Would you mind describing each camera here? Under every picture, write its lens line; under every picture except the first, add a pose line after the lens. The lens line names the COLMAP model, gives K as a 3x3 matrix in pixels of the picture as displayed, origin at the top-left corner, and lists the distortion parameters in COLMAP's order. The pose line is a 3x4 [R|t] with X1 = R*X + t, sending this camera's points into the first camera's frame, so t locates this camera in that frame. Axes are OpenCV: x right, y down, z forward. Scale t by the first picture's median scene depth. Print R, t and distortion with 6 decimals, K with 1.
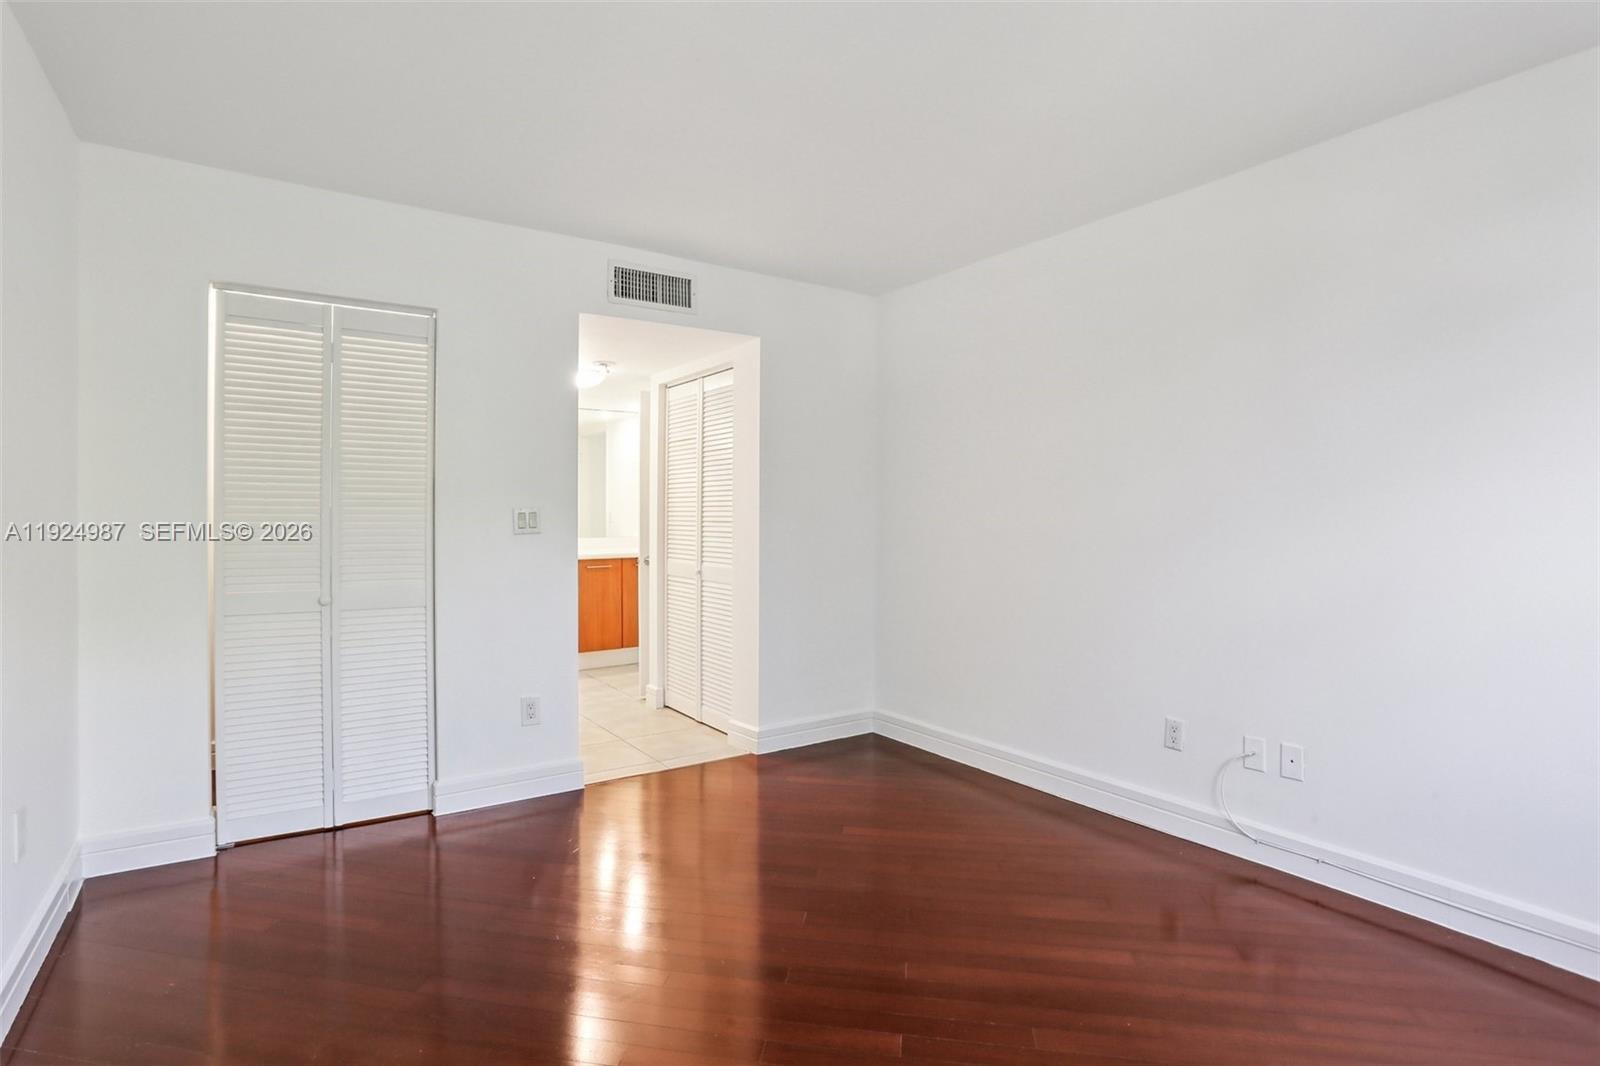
lens RADIAL K [[790.8, 0, 784.1], [0, 790.8, 519.8], [0, 0, 1]] dist [-0.069498, 0.038652]
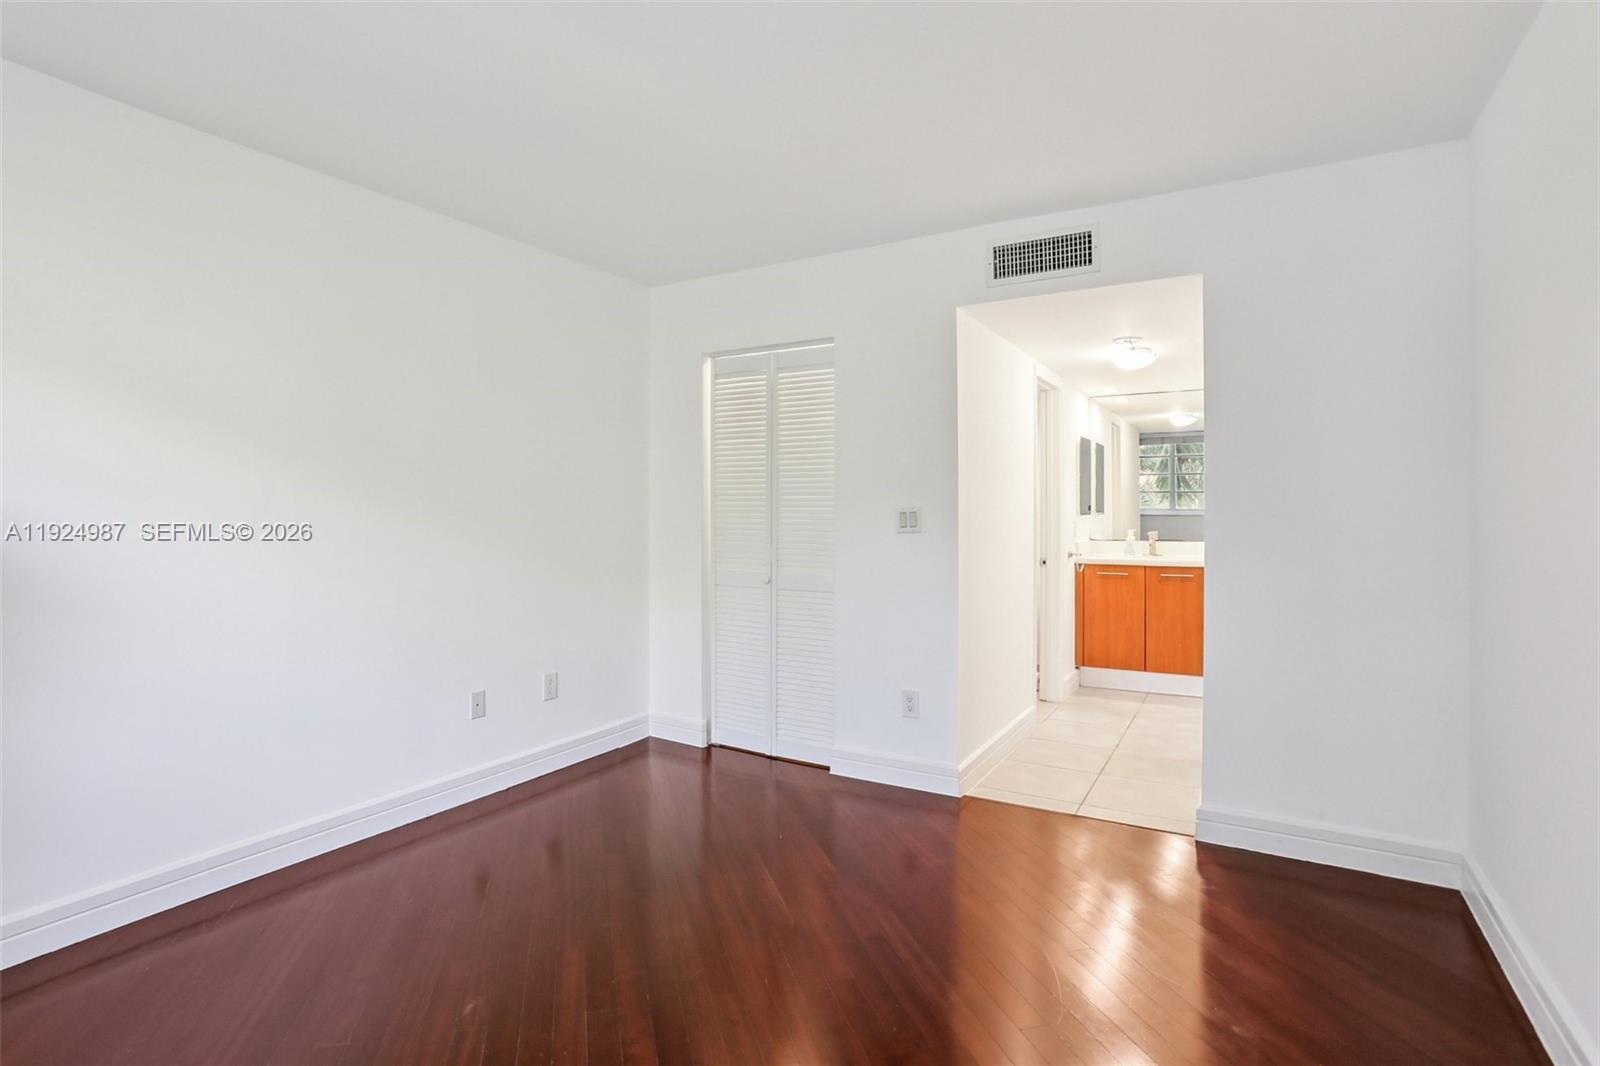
lens RADIAL K [[794.7, 0, 772.3], [0, 794.7, 511.2], [0, 0, 1]] dist [-0.043907, 0.020655]
pose [[0.423974, -0.002481, -0.905671, 0.525198], [-0.006448, 0.999963, -0.005758, -0.003110], [0.905652, 0.008281, 0.423942, 0.371899]]
